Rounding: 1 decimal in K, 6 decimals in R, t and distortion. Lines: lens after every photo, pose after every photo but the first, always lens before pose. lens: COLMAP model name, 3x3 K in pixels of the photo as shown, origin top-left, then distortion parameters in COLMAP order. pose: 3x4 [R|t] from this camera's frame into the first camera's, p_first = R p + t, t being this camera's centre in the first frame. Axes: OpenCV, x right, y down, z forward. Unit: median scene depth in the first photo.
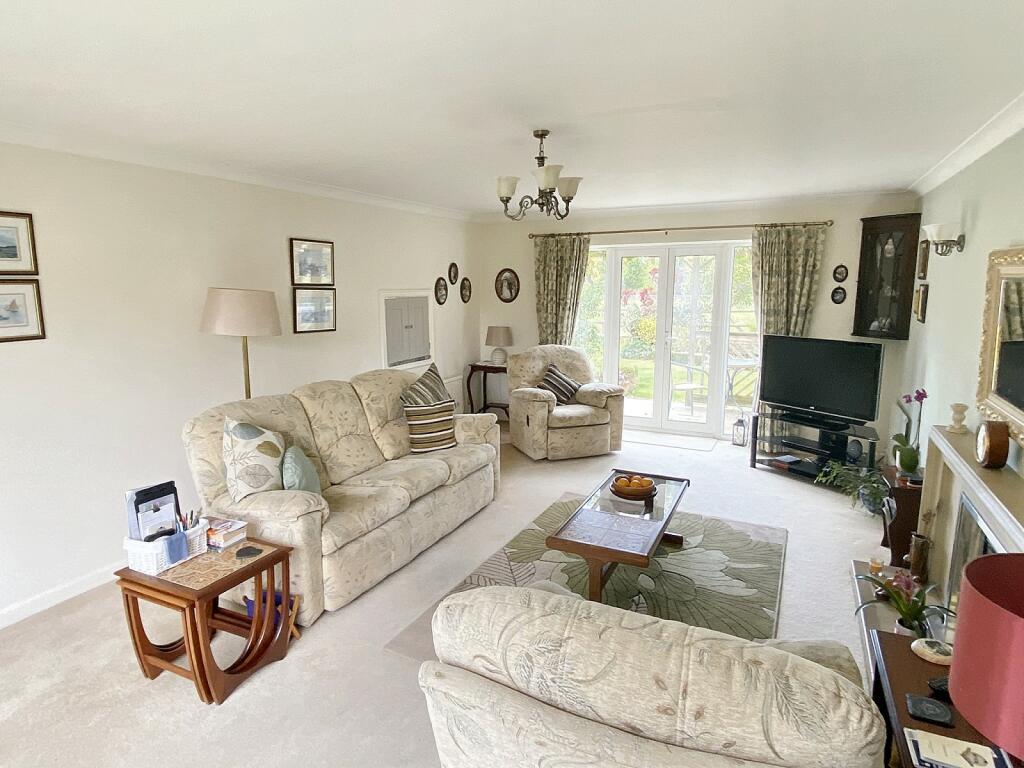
lens RADIAL K [[599.0, 0, 507.0], [0, 599.0, 380.2], [0, 0, 1]] dist [0.083734, -0.086300]
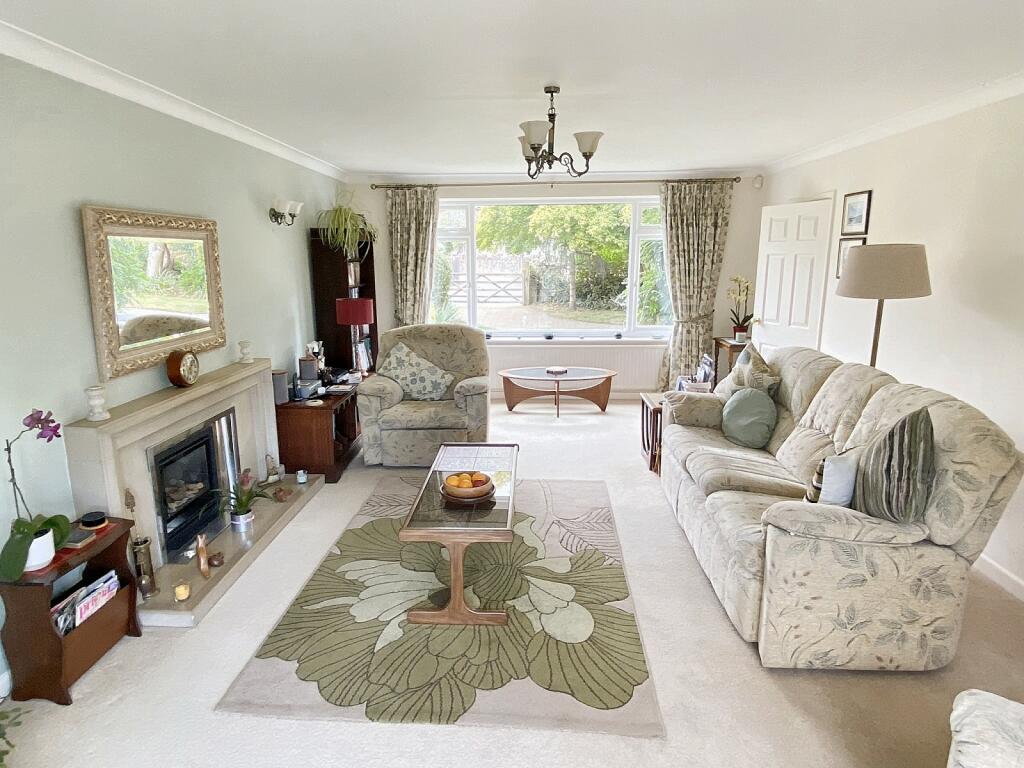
lens RADIAL K [[599.0, 0, 507.0], [0, 599.0, 380.2], [0, 0, 1]] dist [0.083734, -0.086300]
pose [[-0.920532, 0.088639, -0.380479, 0.295508], [-0.054266, 0.935466, 0.349225, -0.164051], [0.386881, 0.342120, -0.856316, 1.074504]]
